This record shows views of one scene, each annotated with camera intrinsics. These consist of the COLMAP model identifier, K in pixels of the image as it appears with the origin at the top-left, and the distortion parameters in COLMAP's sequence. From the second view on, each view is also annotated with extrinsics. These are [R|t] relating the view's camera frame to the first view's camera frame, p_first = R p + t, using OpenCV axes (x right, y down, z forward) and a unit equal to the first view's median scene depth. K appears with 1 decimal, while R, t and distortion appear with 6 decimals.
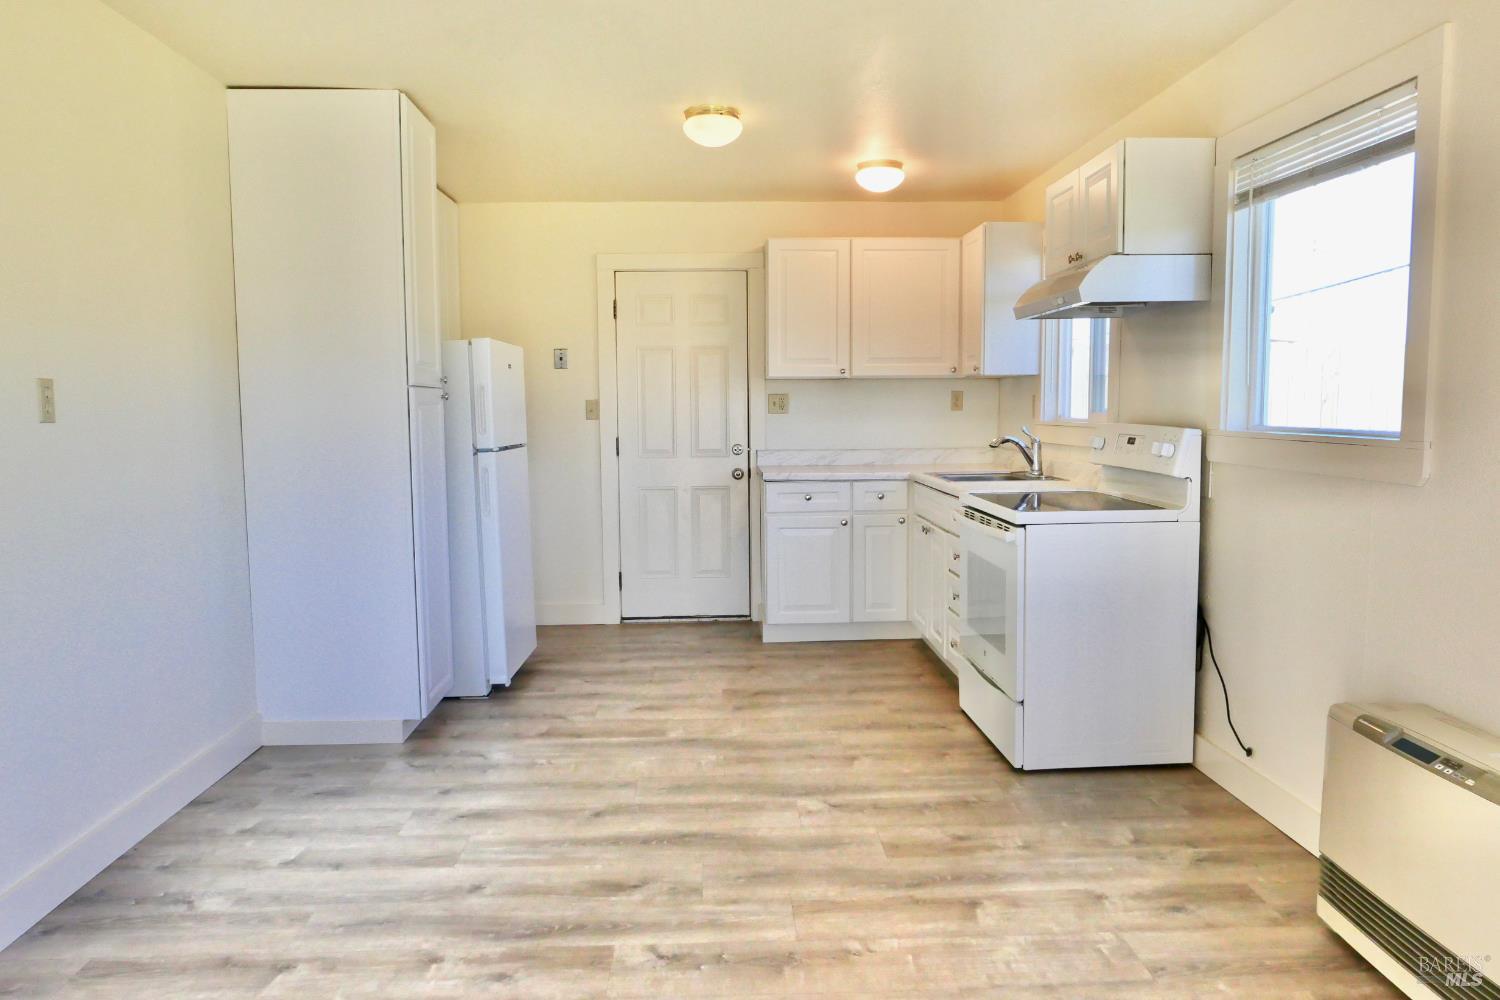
lens RADIAL K [[1034.5, 0, 750.0], [0, 1034.5, 500.0], [0, 0, 1]] dist [-0.025807, 0.001481]
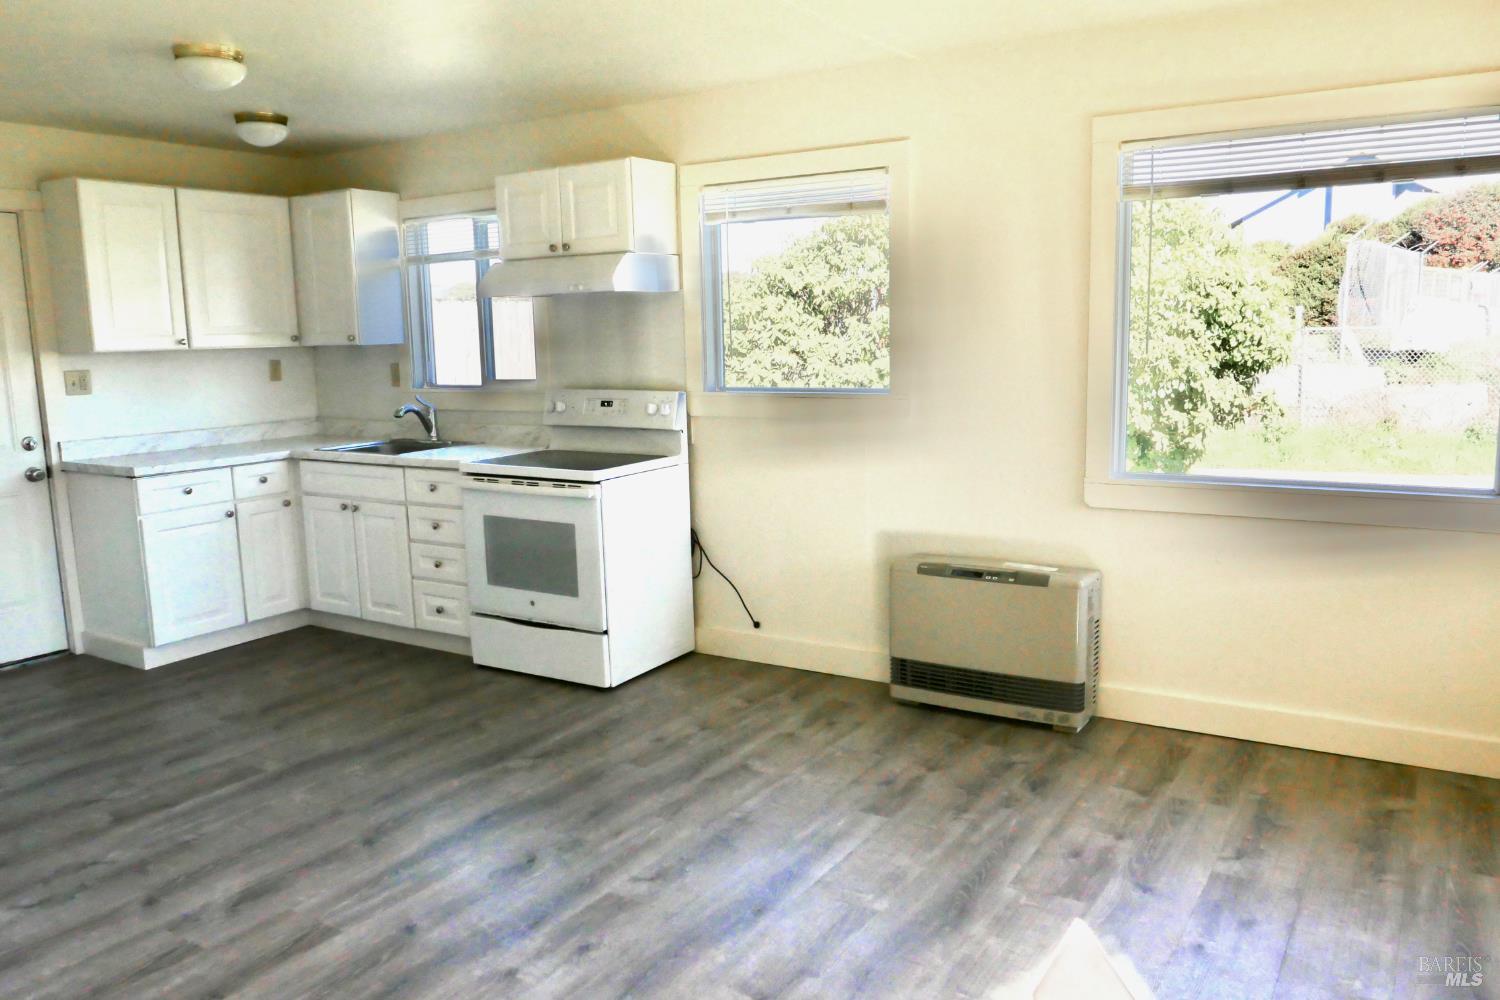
lens RADIAL K [[1131.2, 0, 750.0], [0, 1131.2, 500.0], [0, 0, 1]] dist [-0.010007, 0.001308]
pose [[0.571440, -0.130349, 0.810225, -0.682319], [0.094356, 0.991193, 0.092916, -0.059013], [-0.815201, 0.023354, 0.578707, 0.113276]]
